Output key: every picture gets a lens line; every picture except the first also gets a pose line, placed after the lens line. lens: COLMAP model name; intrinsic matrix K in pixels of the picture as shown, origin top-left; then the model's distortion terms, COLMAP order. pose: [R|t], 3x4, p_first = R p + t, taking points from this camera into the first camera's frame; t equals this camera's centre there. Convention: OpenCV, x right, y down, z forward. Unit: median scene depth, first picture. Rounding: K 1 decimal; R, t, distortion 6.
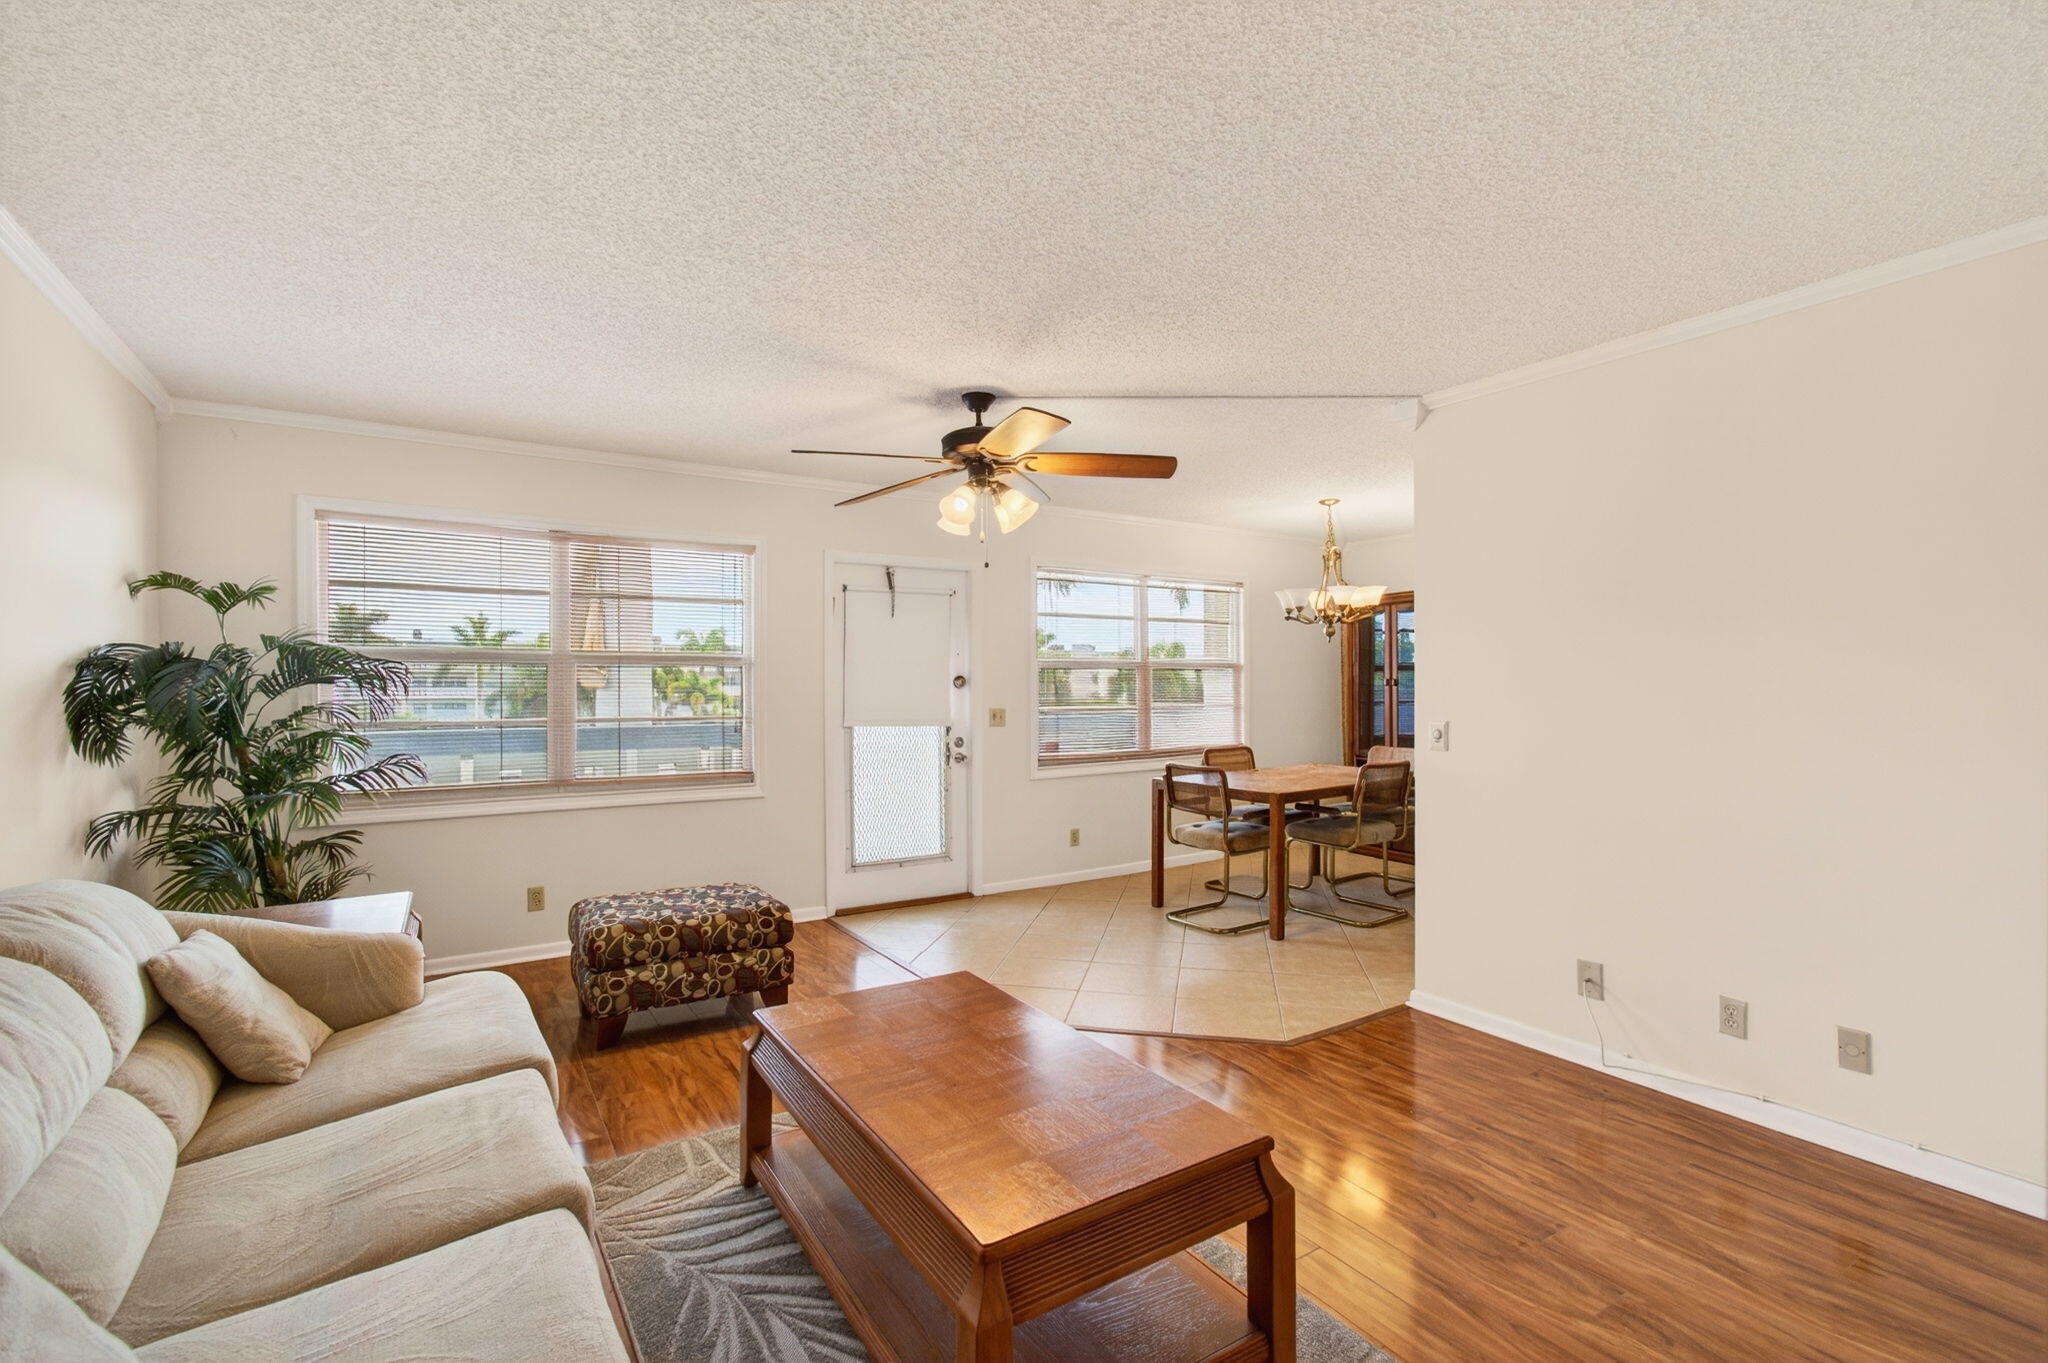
lens RADIAL K [[918.6, 0, 1017.4], [0, 918.6, 684.5], [0, 0, 1]] dist [-0.004163, 0.000410]
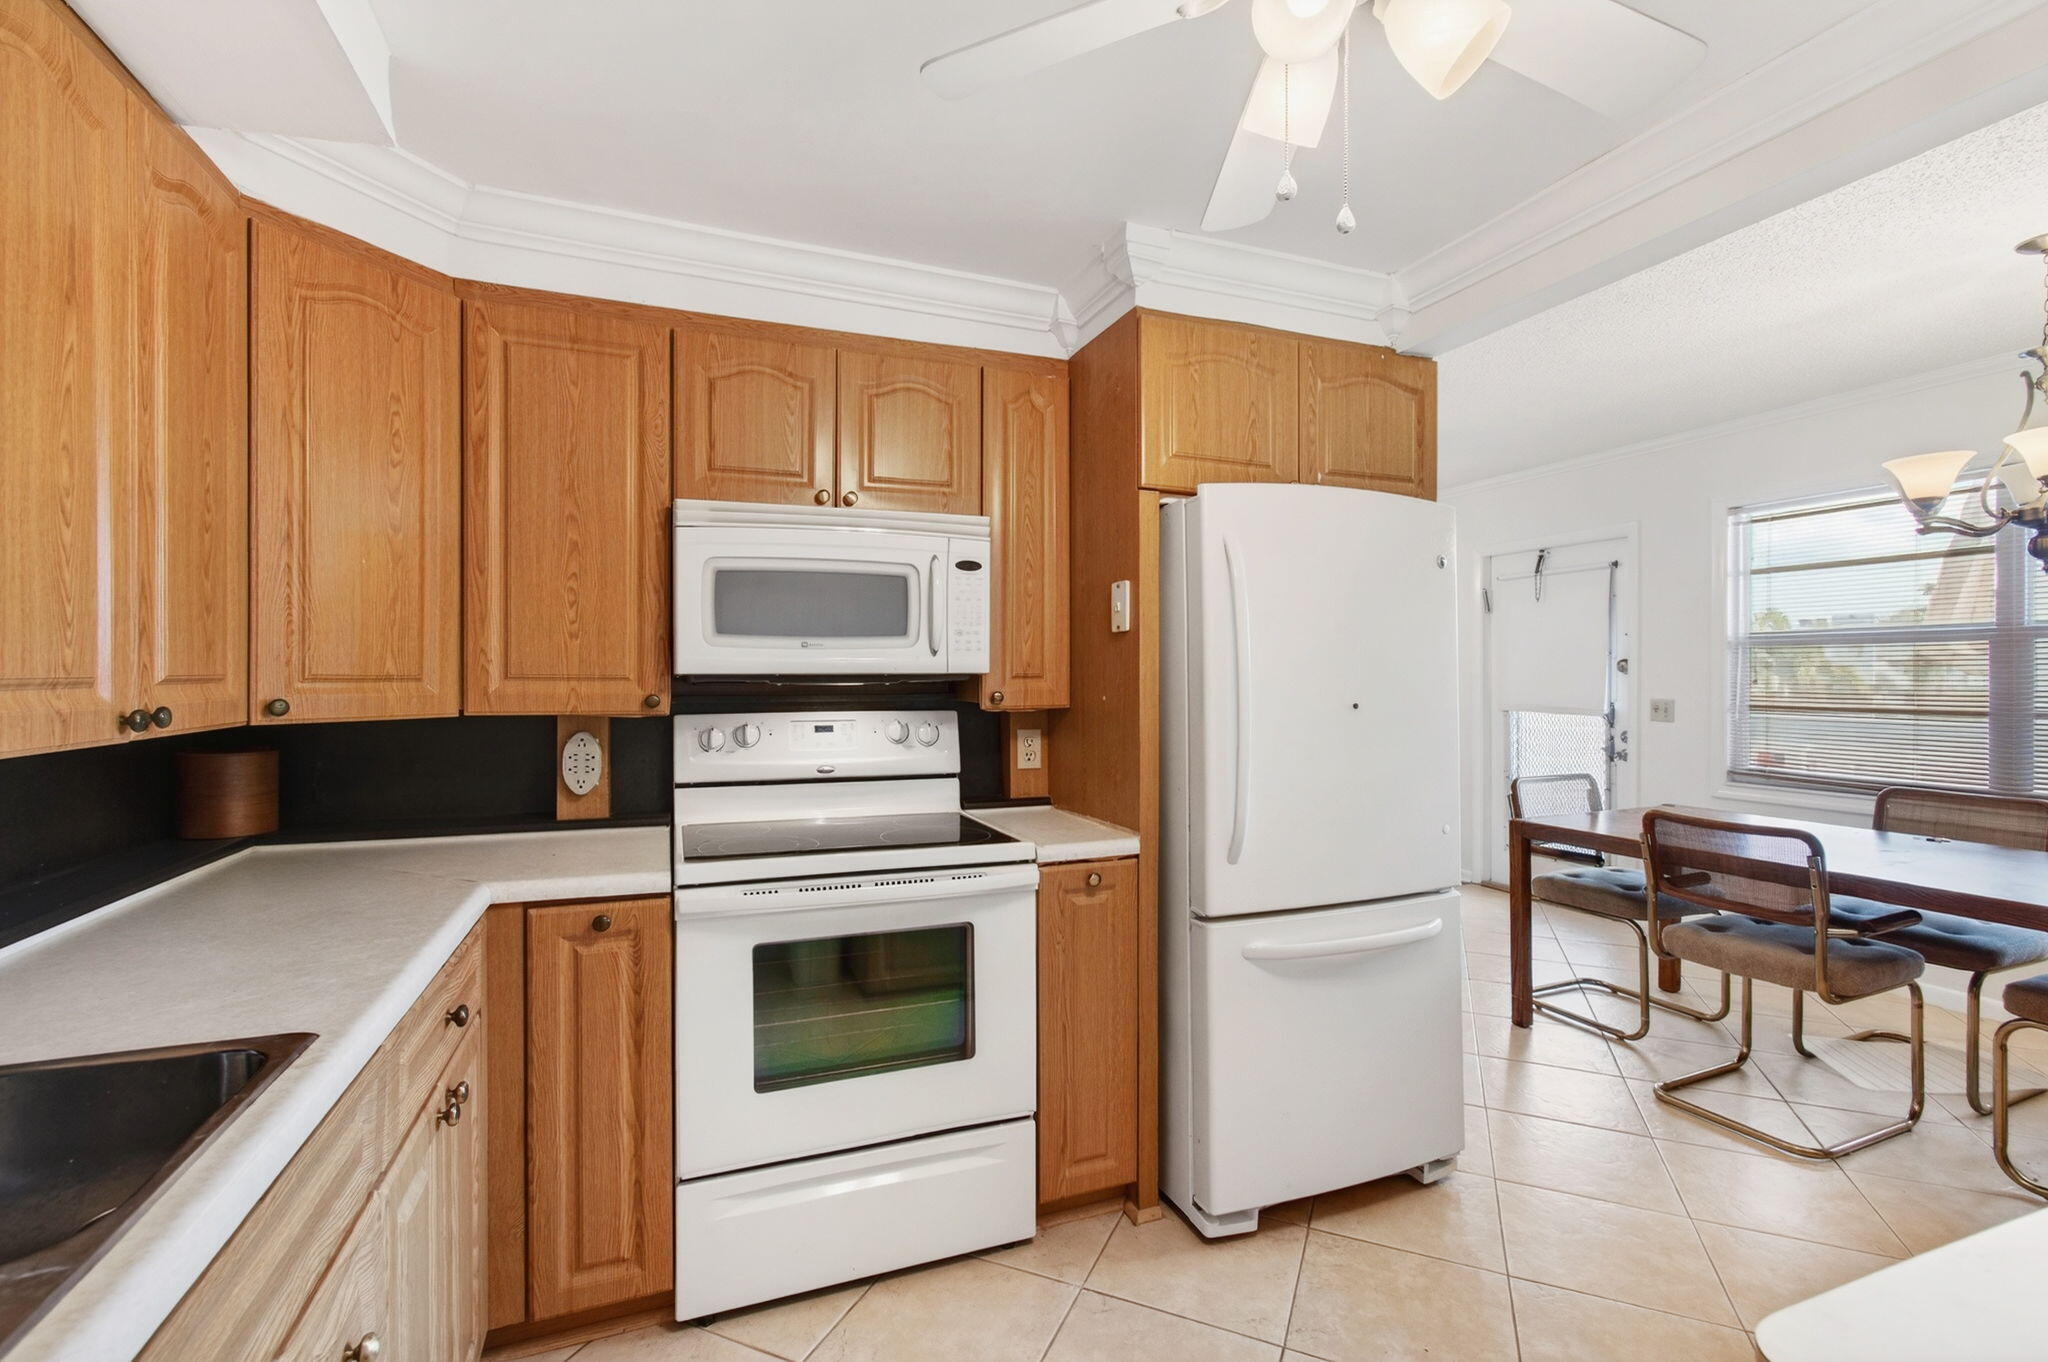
lens RADIAL K [[918.7, 0, 1024.0], [0, 918.7, 681.0], [0, 0, 1]] dist [0.009075, 0.000136]
pose [[-0.208320, 0.013692, -0.977965, 1.076789], [-0.000061, 0.999902, 0.014013, -0.001684], [0.978061, 0.002979, -0.208299, 0.774007]]
